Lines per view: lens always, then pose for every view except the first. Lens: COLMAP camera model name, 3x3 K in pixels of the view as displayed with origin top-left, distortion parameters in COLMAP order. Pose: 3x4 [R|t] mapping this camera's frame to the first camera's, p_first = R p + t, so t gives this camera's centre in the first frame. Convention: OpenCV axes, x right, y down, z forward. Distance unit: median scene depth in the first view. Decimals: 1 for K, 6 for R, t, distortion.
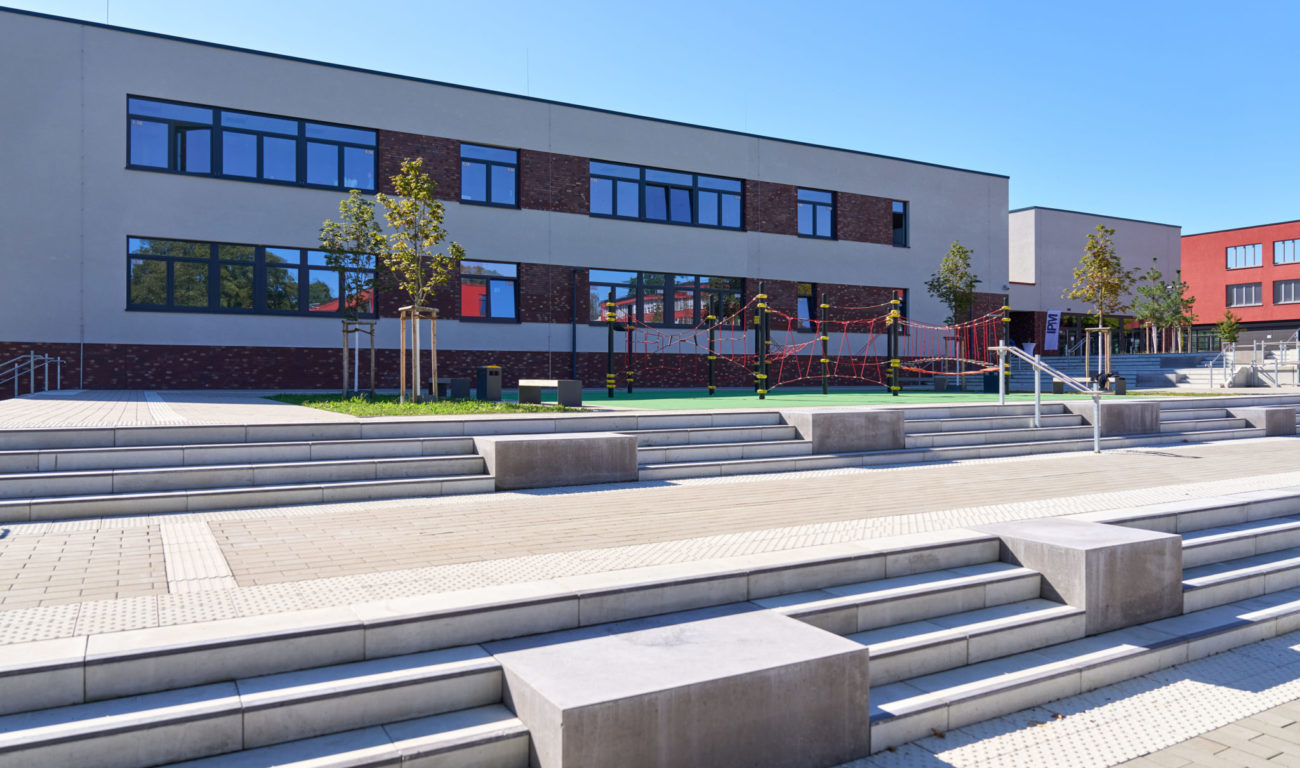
lens RADIAL K [[891.0, 0, 651.5], [0, 891.0, 381.6], [0, 0, 1]] dist [0.059896, 0.001595]
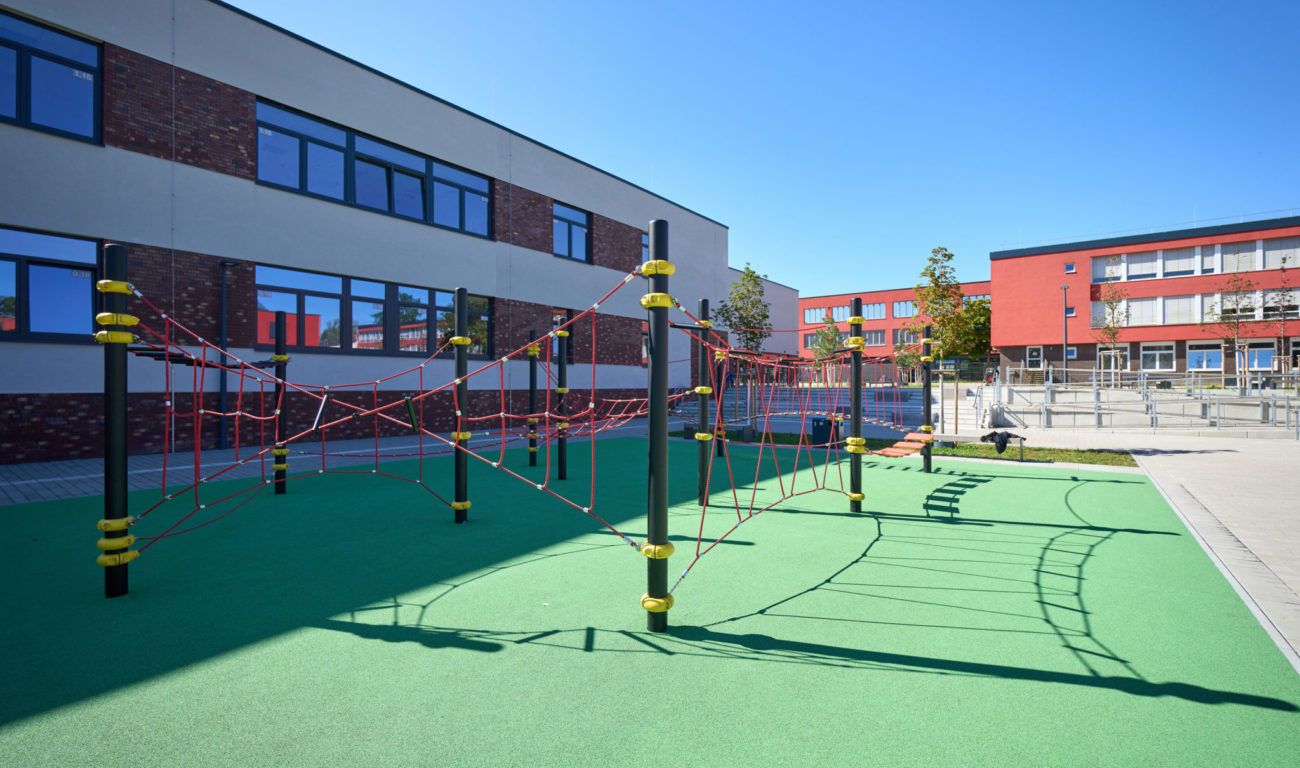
lens RADIAL K [[584.7, 0, 646.8], [0, 584.7, 380.9], [0, 0, 1]] dist [-0.000665, 0.000249]
pose [[0.921539, 0.003669, 0.388268, 0.026544], [0.002028, 0.999896, -0.014261, -0.031855], [-0.388280, 0.013929, 0.921436, 0.461647]]
